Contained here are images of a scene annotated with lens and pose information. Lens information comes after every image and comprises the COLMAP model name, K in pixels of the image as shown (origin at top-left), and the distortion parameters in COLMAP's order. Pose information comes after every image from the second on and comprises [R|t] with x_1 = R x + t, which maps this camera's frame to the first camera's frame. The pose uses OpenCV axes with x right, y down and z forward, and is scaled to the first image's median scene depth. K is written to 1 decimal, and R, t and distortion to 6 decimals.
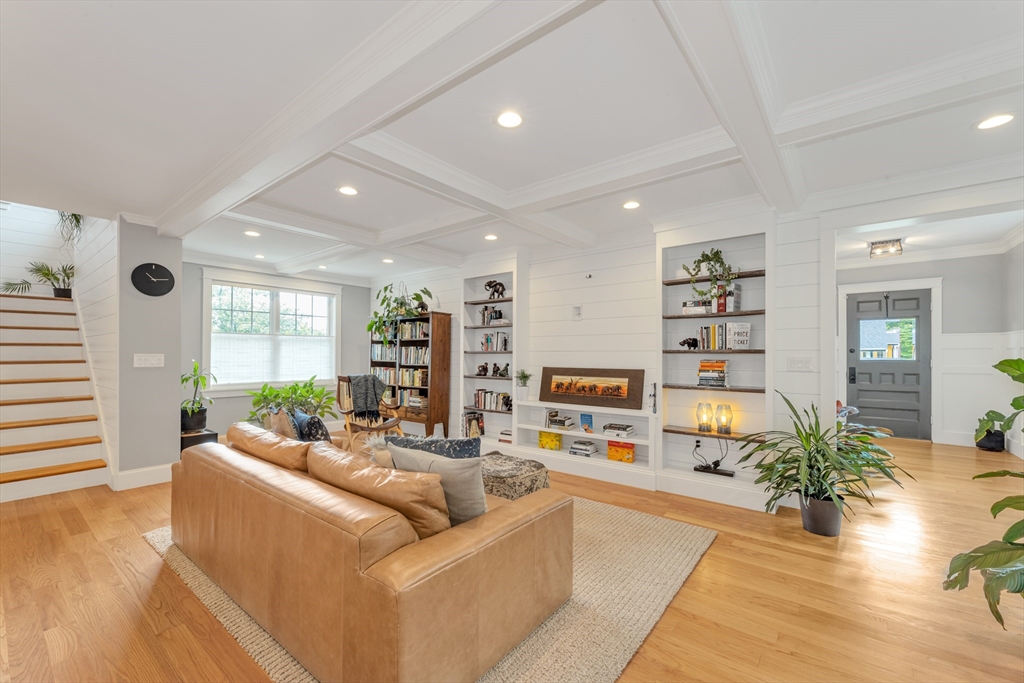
lens RADIAL K [[418.9, 0, 488.7], [0, 418.9, 348.9], [0, 0, 1]] dist [0.001201, 0.000300]
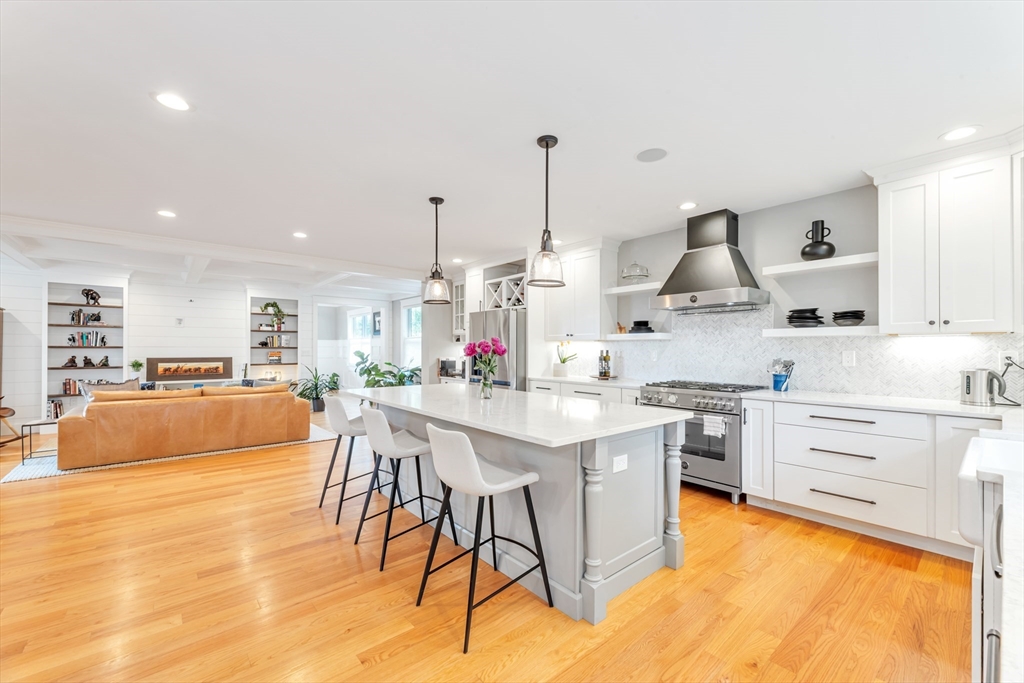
lens RADIAL K [[418.9, 0, 516.1], [0, 418.9, 346.8], [0, 0, 1]] dist [0.001201, 0.000300]
pose [[0.167675, 0.003790, 0.985835, -1.189238], [-0.011327, 0.999934, -0.001918, -0.006978], [-0.985777, -0.010845, 0.167707, -0.528513]]
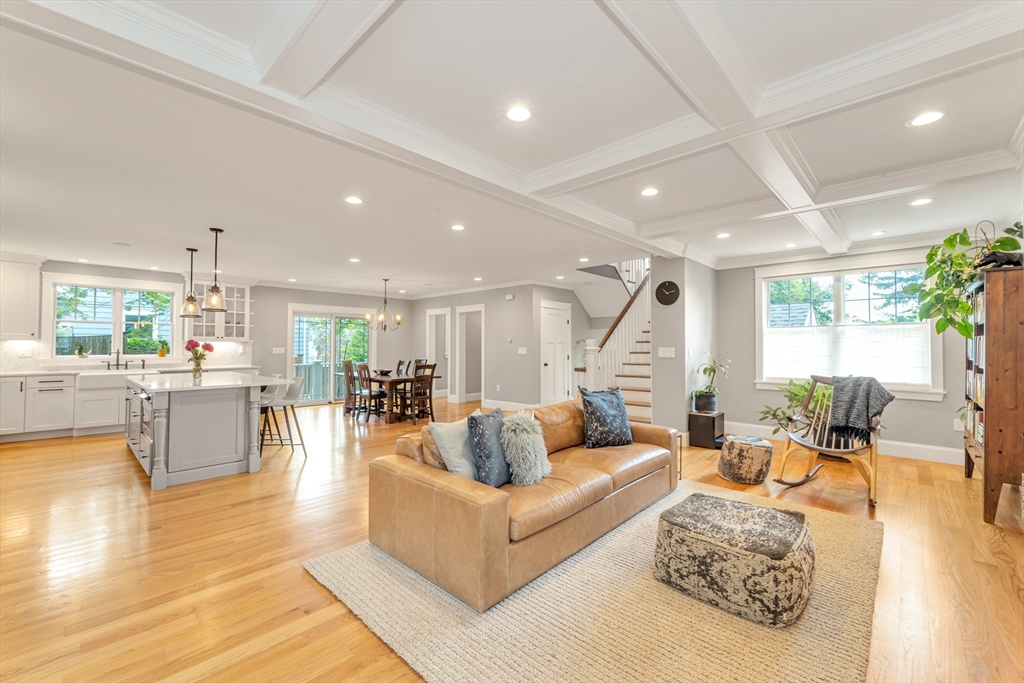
lens RADIAL K [[418.9, 0, 522.2], [0, 418.9, 338.3], [0, 0, 1]] dist [0.001201, 0.000300]
pose [[-0.040144, -0.021215, -0.998969, 1.254435], [0.010498, 0.999710, -0.021653, 0.013731], [0.999139, -0.011356, -0.039910, 1.268164]]
